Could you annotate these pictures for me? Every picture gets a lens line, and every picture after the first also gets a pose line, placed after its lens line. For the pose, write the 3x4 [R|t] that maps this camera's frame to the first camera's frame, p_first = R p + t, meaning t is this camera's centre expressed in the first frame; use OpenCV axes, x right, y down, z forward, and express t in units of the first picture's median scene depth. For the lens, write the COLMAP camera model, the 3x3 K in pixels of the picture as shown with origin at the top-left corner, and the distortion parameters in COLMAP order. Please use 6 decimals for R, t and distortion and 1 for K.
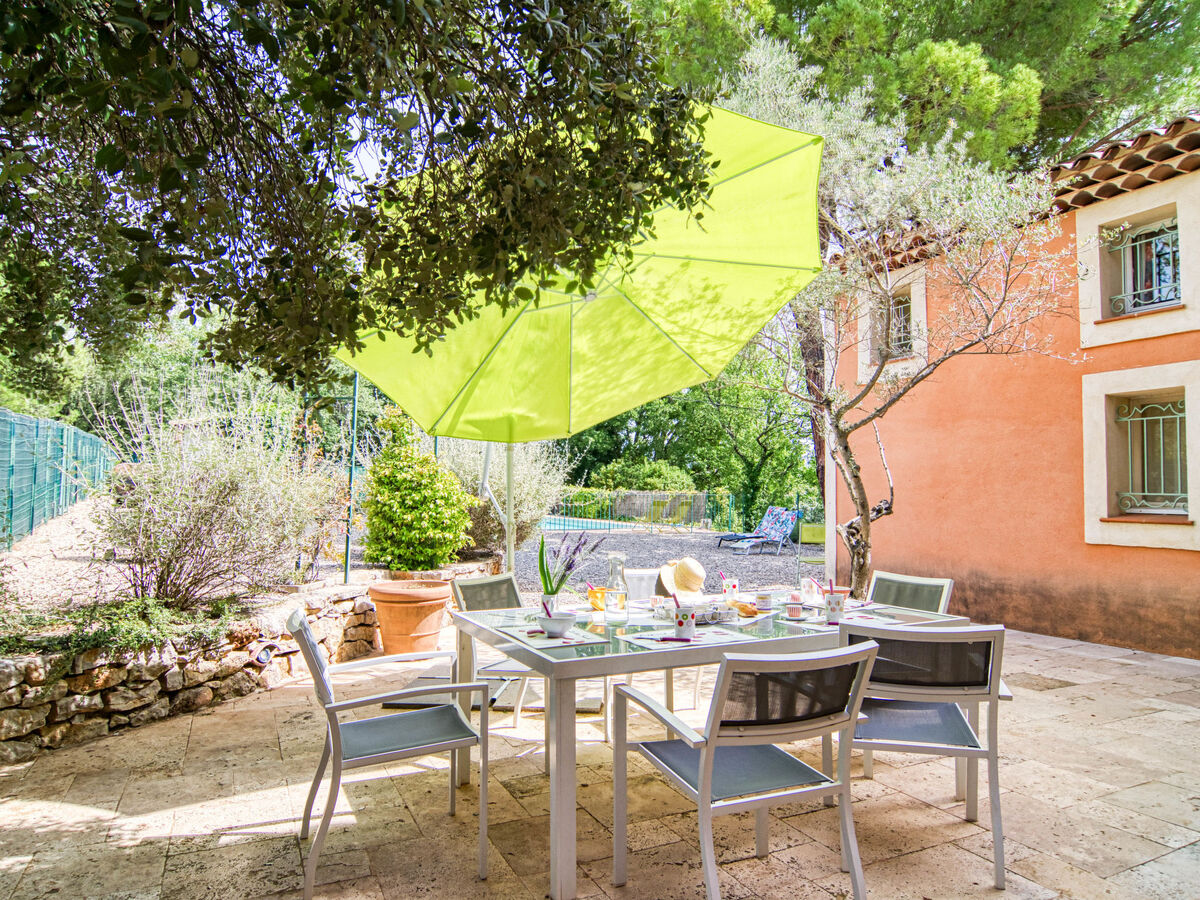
lens RADIAL K [[906.7, 0, 600.0], [0, 906.7, 450.0], [0, 0, 1]] dist [0.000059, -0.000021]
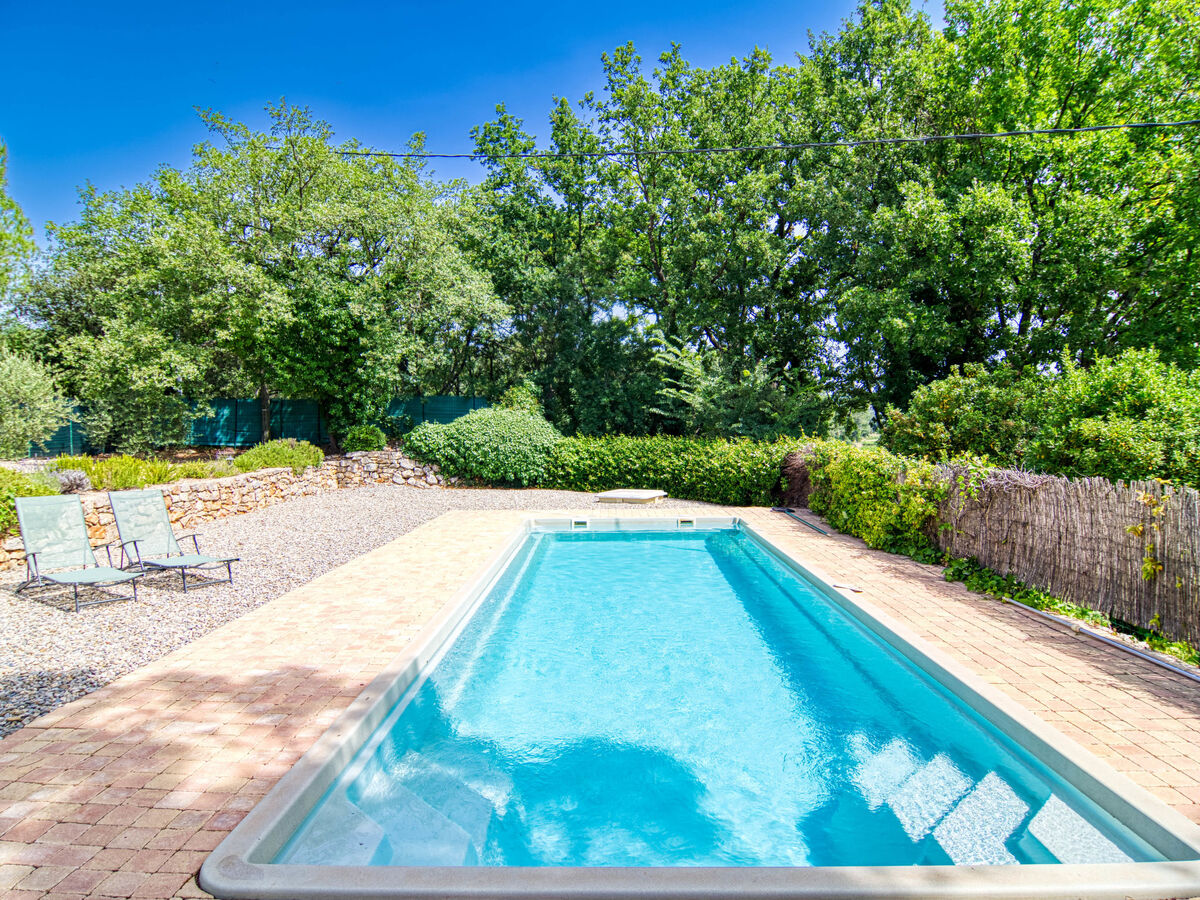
lens RADIAL K [[847.2, 0, 600.0], [0, 847.2, 450.0], [0, 0, 1]] dist [-0.000223, -0.000198]
pose [[0.915052, -0.002543, -0.403329, 0.023624], [0.029346, 0.997750, 0.060289, 0.020704], [0.402268, -0.067003, 0.913067, 0.701811]]
